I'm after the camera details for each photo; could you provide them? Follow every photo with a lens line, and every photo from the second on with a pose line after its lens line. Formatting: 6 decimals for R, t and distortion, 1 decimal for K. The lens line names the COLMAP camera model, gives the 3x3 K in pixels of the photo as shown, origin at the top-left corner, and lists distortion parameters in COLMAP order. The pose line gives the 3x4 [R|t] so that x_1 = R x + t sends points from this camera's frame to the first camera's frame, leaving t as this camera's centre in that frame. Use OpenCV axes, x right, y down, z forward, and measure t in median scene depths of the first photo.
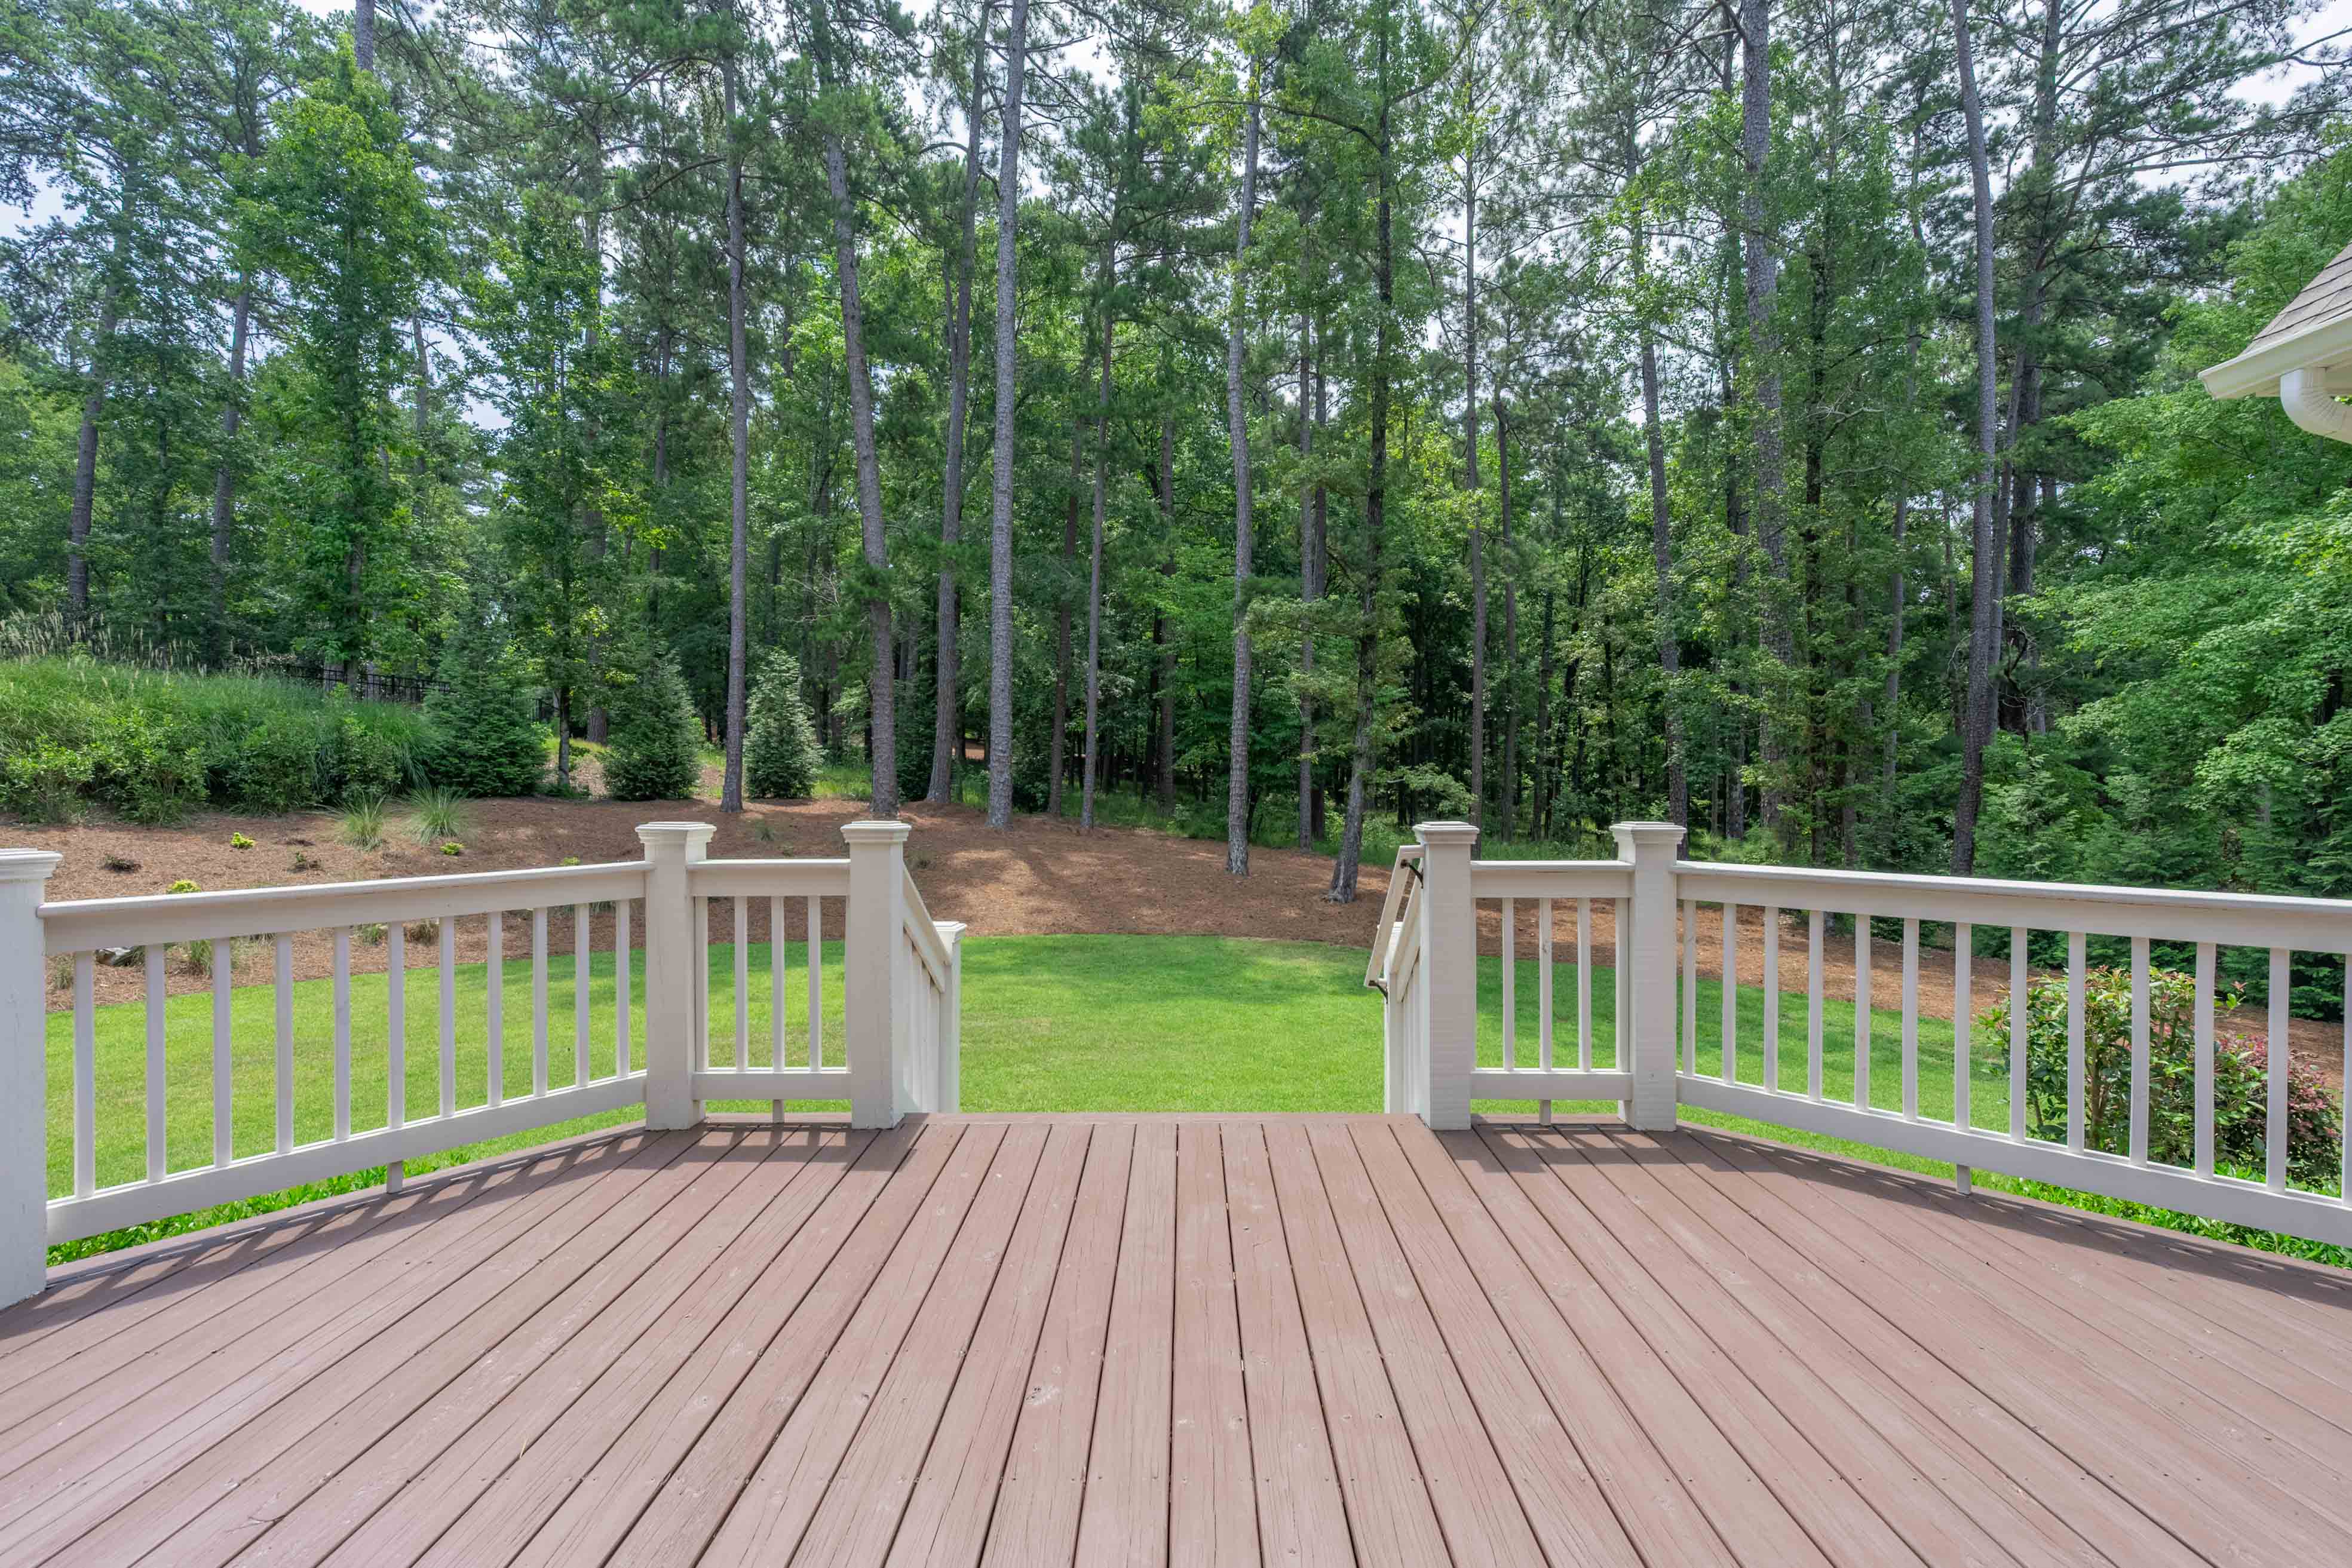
lens RADIAL K [[1039.4, 0, 1194.0], [0, 1039.4, 787.1], [0, 0, 1]] dist [-0.013077, 0.004512]
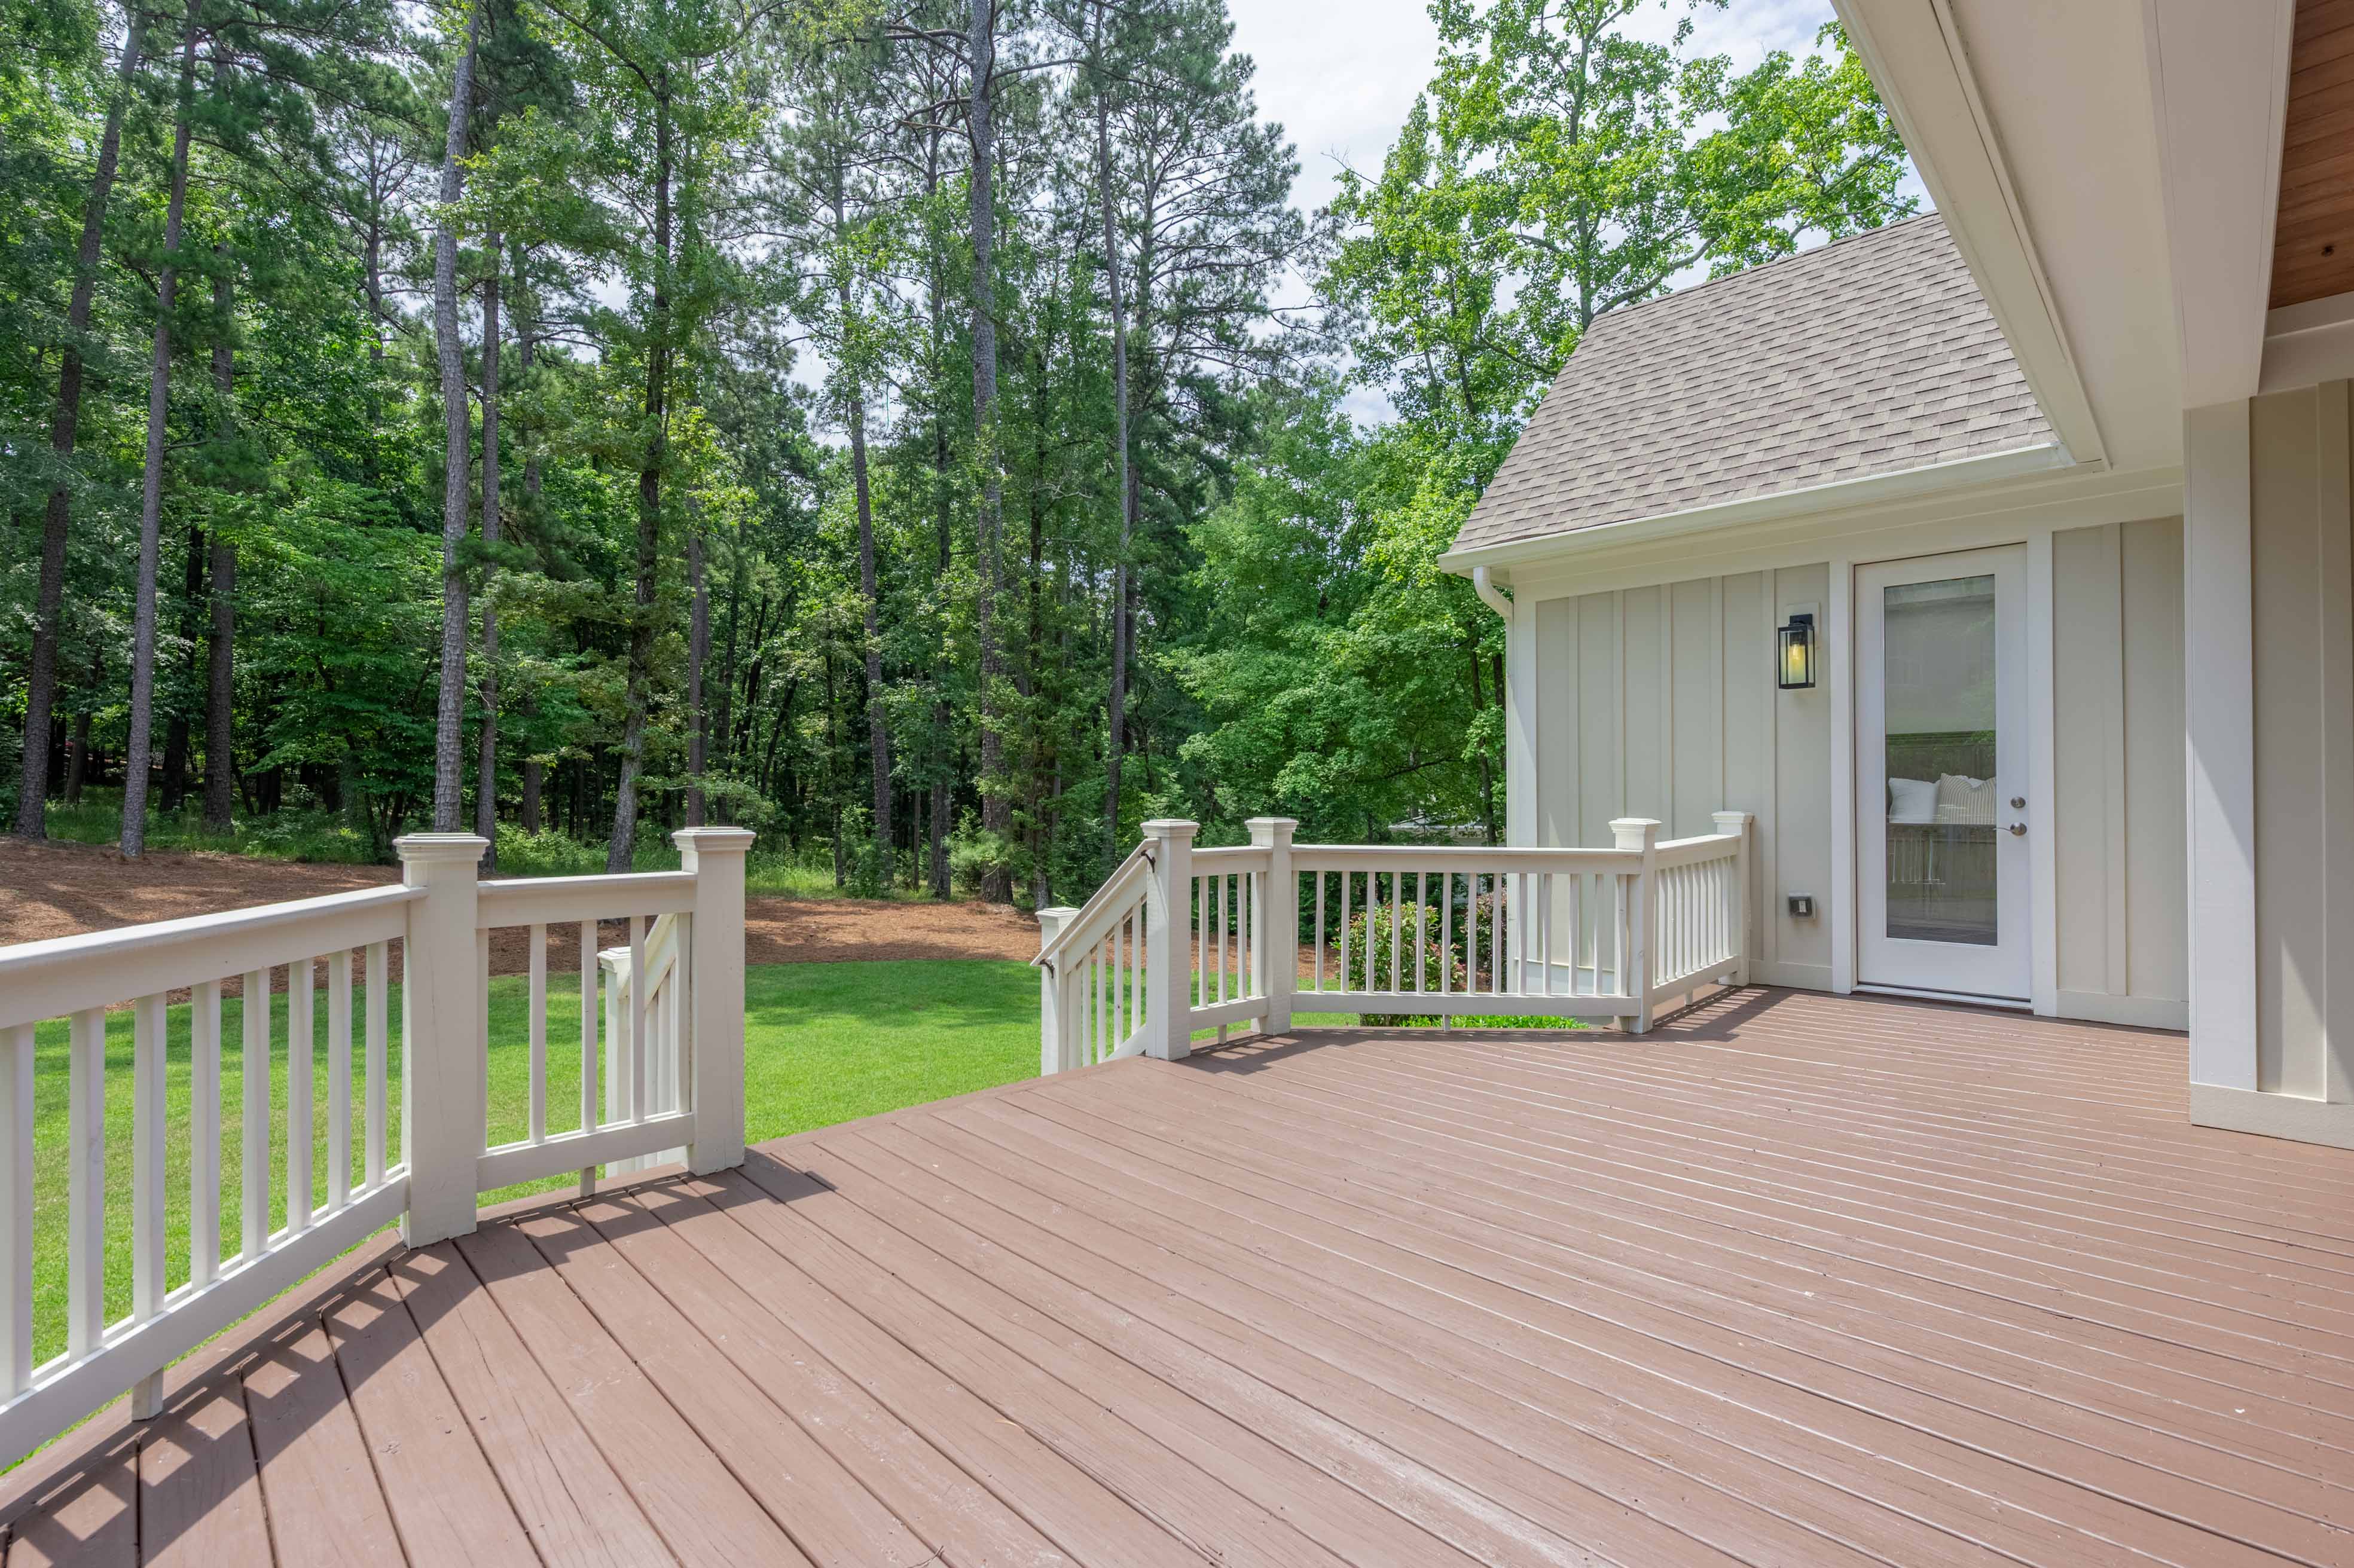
lens RADIAL K [[1040.2, 0, 1195.0], [0, 1040.2, 787.1], [0, 0, 1]] dist [-0.013077, 0.004512]
pose [[0.704101, 0.009063, 0.710042, -0.138925], [-0.003777, 0.999952, -0.009018, 0.000653], [-0.710089, 0.003668, 0.704102, 0.015063]]
